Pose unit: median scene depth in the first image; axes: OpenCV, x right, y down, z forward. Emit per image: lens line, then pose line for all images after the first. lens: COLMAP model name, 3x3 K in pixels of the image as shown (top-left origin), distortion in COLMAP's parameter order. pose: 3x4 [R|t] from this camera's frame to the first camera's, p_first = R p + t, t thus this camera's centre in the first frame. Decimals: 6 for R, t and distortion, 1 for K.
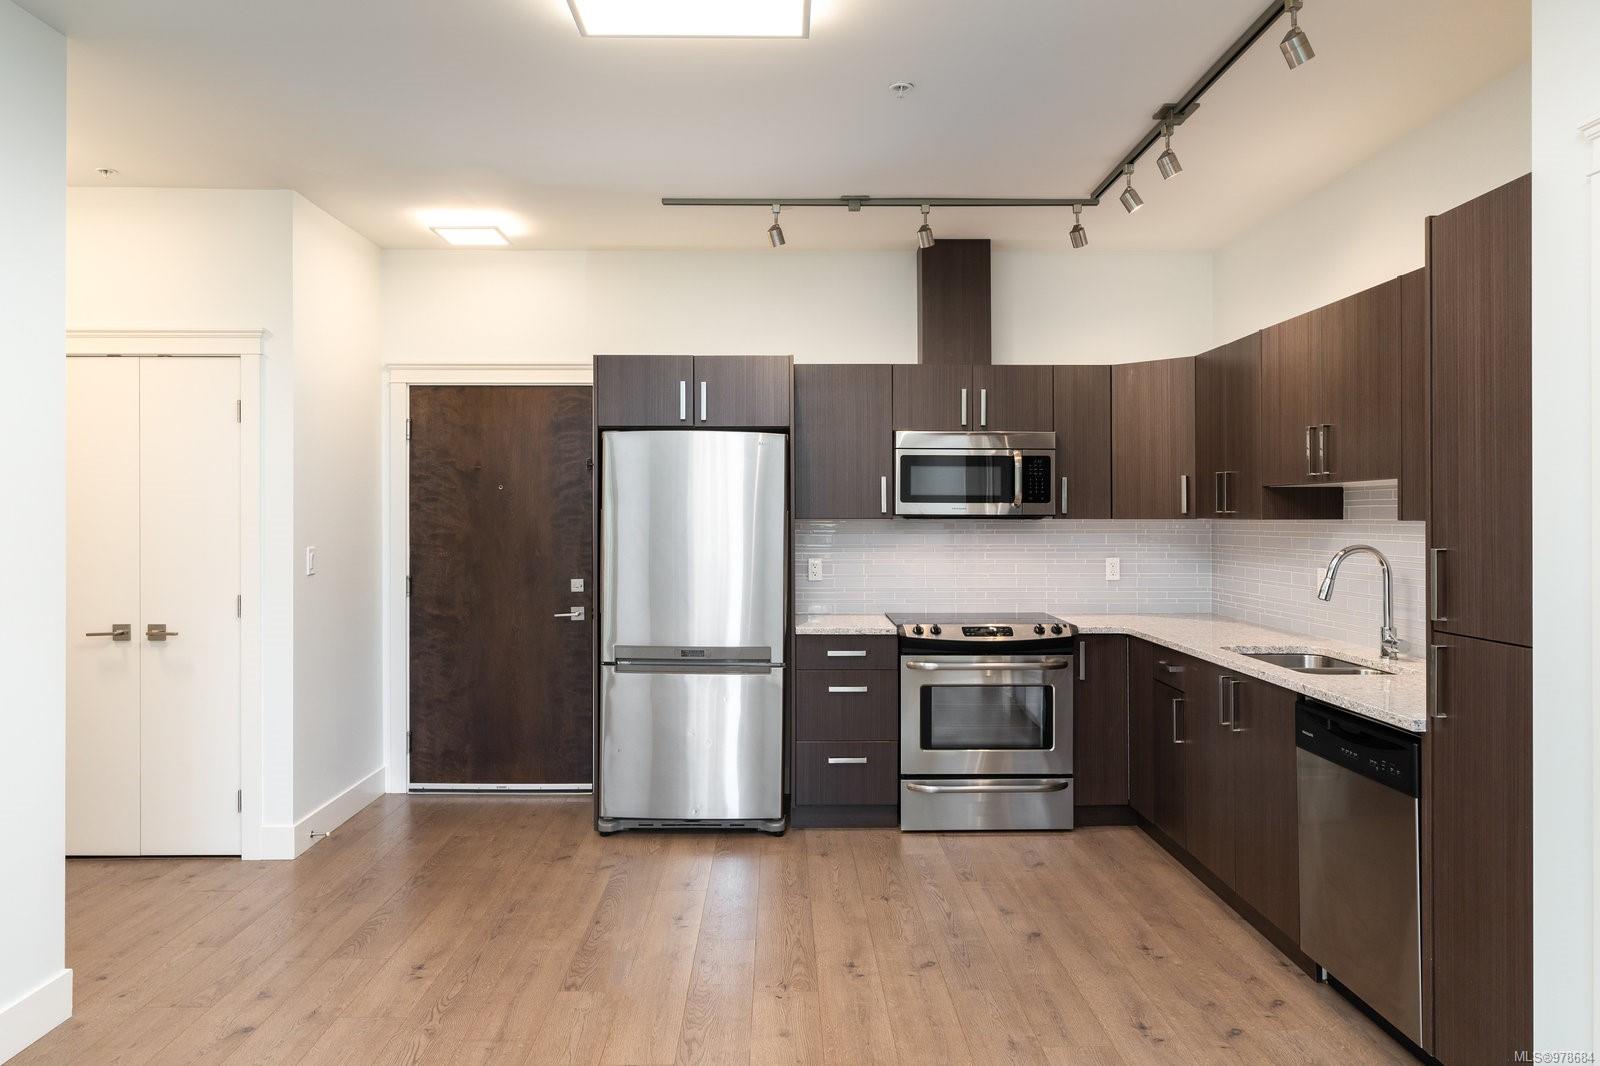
lens RADIAL K [[1085.0, 0, 855.0], [0, 1085.0, 542.8], [0, 0, 1]] dist [0.001428, 0.000905]
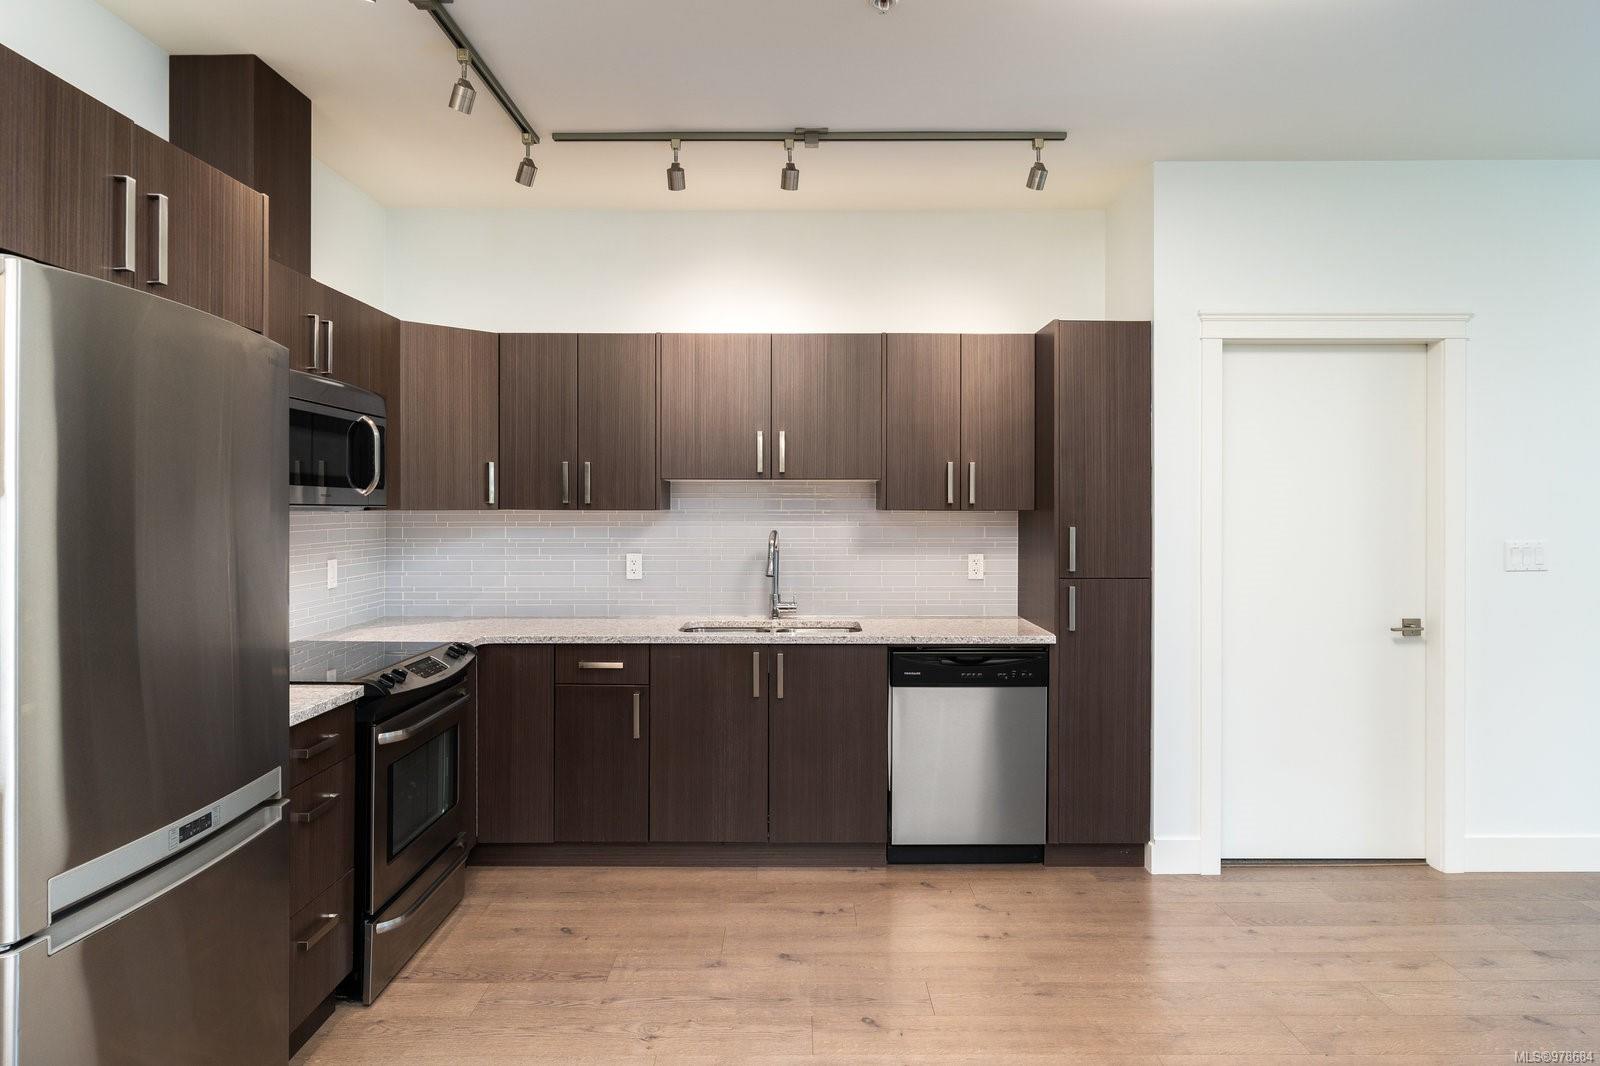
lens RADIAL K [[951.3, 0, 804.1], [0, 951.3, 530.0], [0, 0, 1]] dist [-0.005857, 0.005203]
pose [[0.055639, -0.023789, 0.998167, -0.609425], [0.021782, 0.999507, 0.022607, -0.021757], [-0.998213, 0.020484, 0.056130, 0.887947]]
